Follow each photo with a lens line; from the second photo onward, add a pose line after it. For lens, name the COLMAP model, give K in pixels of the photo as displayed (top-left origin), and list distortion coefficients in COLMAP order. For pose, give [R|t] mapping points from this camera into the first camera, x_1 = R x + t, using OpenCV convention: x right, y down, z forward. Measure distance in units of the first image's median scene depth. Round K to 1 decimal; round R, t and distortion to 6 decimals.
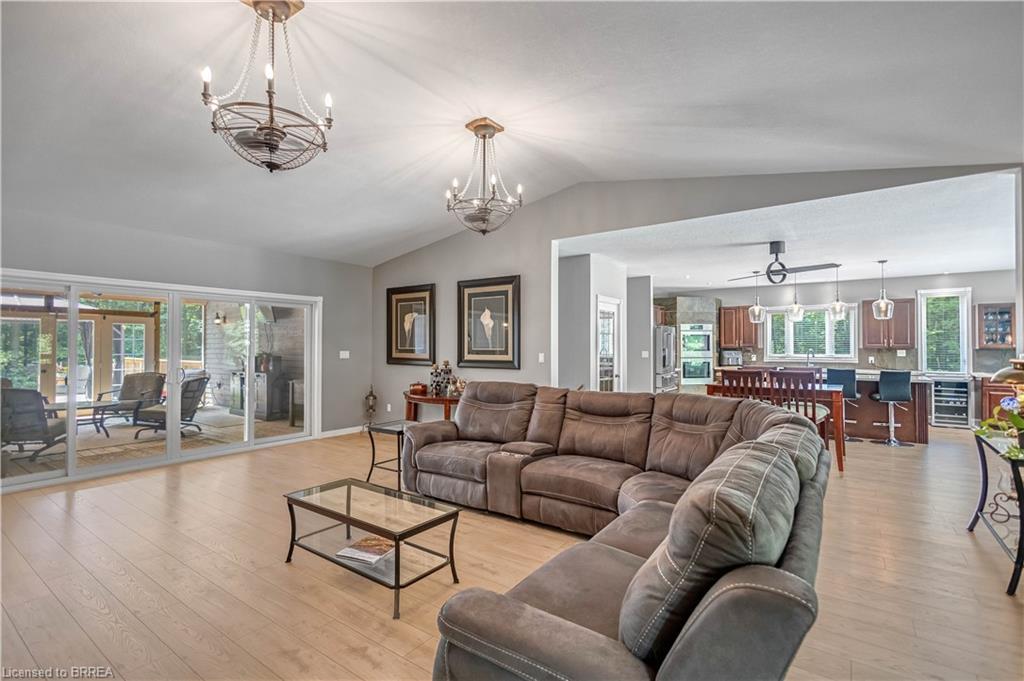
lens RADIAL K [[473.0, 0, 511.8], [0, 473.0, 335.8], [0, 0, 1]] dist [0.002557, 0.000203]
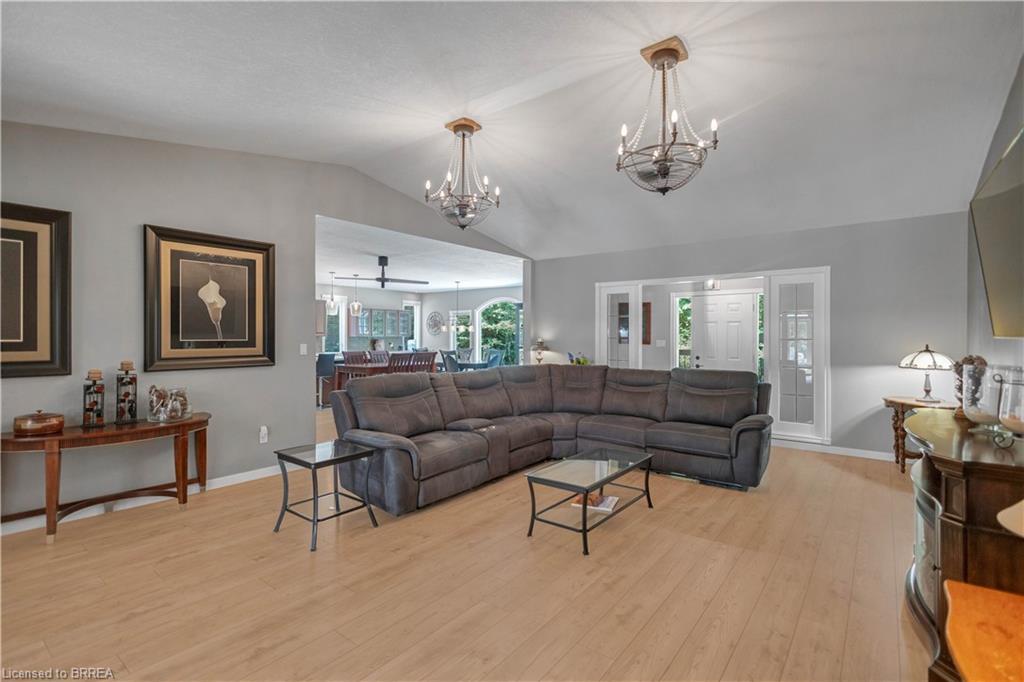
lens RADIAL K [[473.0, 0, 511.8], [0, 473.0, 336.3], [0, 0, 1]] dist [0.002557, 0.000203]
pose [[0.043780, -0.002908, 0.999037, -0.752787], [-0.024303, 0.999697, 0.003975, 0.010603], [-0.998746, -0.024453, 0.043696, 0.574561]]
